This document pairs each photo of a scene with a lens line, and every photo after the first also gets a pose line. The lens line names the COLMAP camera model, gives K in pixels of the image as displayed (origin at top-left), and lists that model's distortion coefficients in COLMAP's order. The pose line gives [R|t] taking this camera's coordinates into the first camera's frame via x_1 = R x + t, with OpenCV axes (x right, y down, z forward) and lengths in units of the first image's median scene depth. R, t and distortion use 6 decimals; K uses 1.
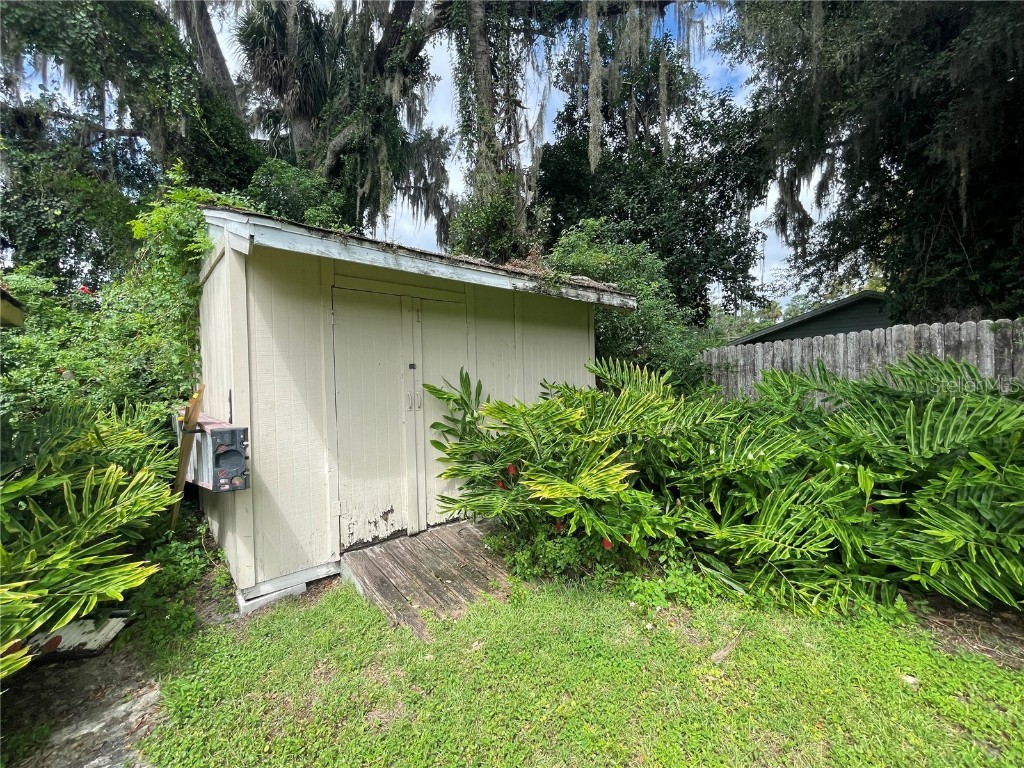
lens RADIAL K [[419.4, 0, 512.0], [0, 419.4, 384.0], [0, 0, 1]] dist [-0.002454, 0.000211]
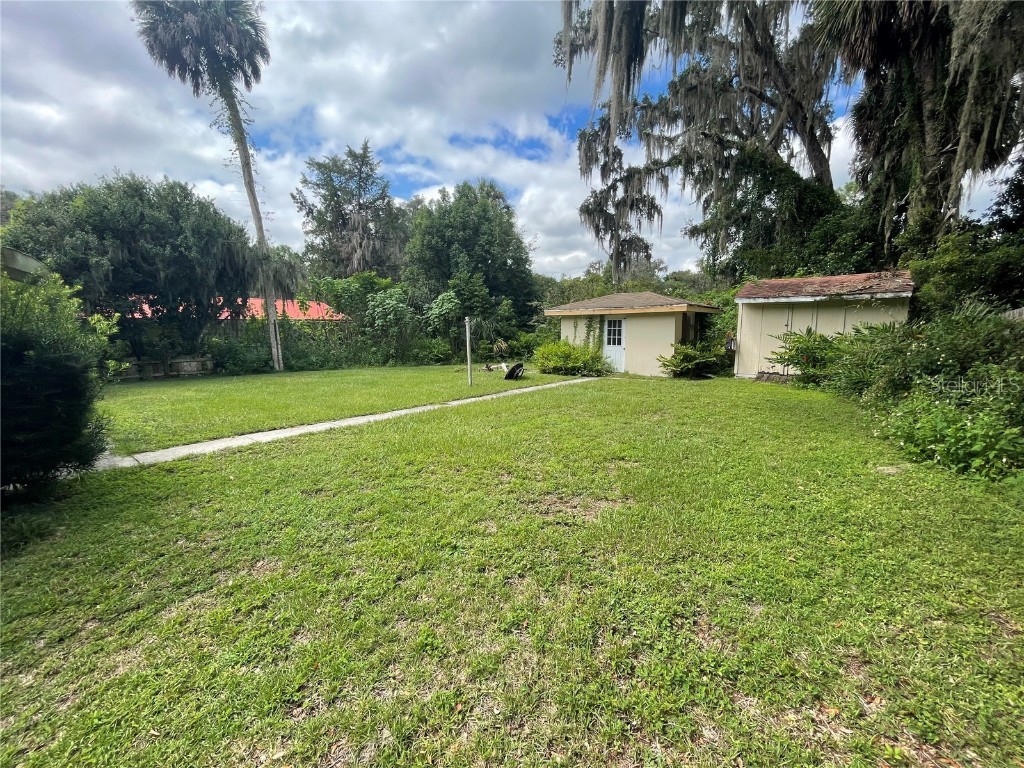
lens RADIAL K [[419.4, 0, 512.0], [0, 419.4, 384.0], [0, 0, 1]] dist [-0.002454, 0.000211]
pose [[0.136839, 0.148177, -0.979448, 2.951172], [-0.016697, 0.988954, 0.147282, -0.036351], [0.990453, -0.003800, 0.137802, -1.715750]]
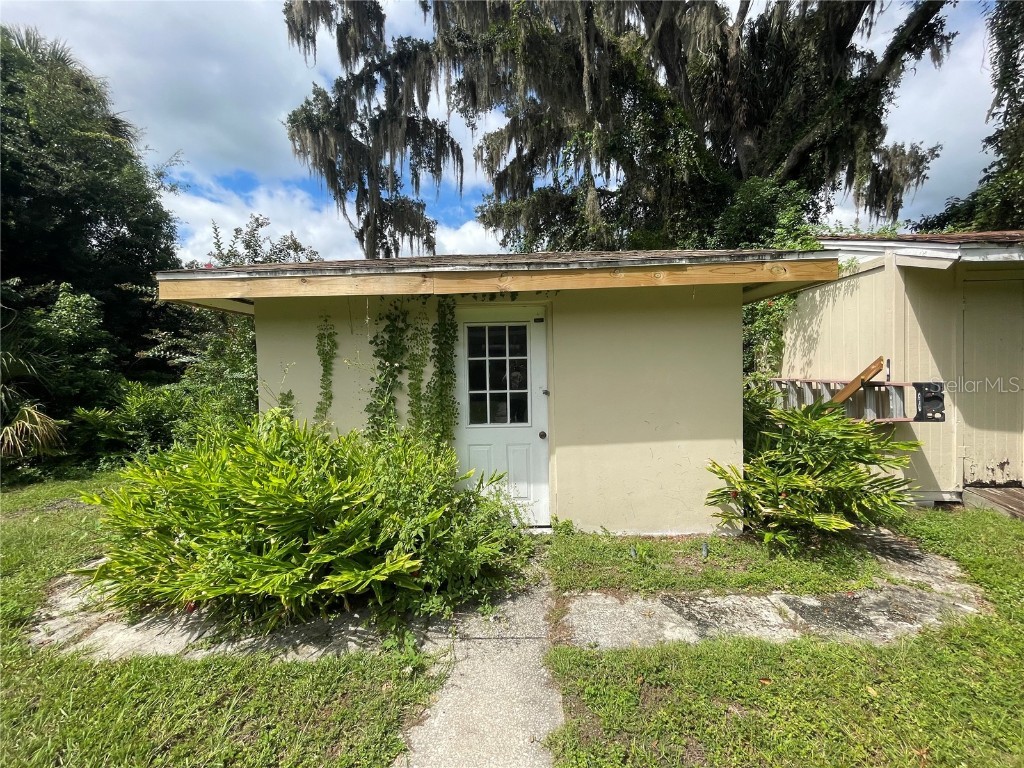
lens RADIAL K [[419.4, 0, 512.0], [0, 419.4, 384.0], [0, 0, 1]] dist [-0.002454, 0.000211]
pose [[0.717623, 0.025134, -0.695978, -0.483860], [-0.004526, 0.999496, 0.031428, 0.050489], [0.696417, -0.019403, 0.717375, -0.827475]]
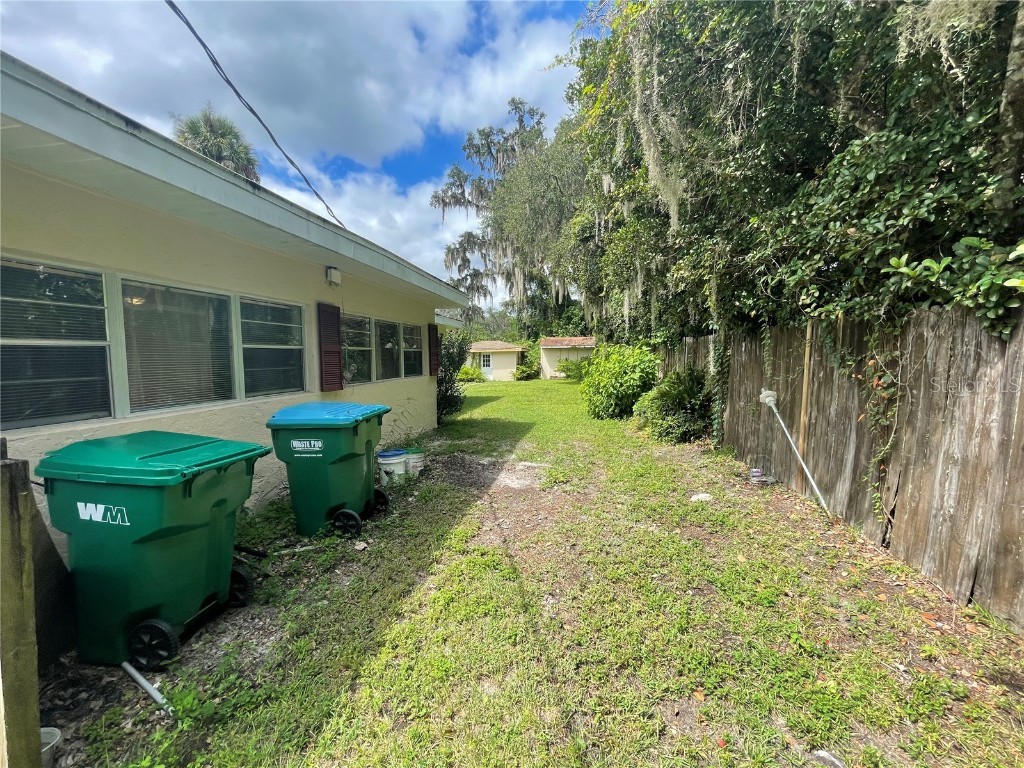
lens RADIAL K [[419.4, 0, 512.0], [0, 419.4, 384.0], [0, 0, 1]] dist [-0.002454, 0.000211]
pose [[0.595493, 0.056491, -0.801372, 6.137527], [-0.015257, 0.998140, 0.059024, 0.016248], [0.803216, -0.022922, 0.595247, -4.882891]]
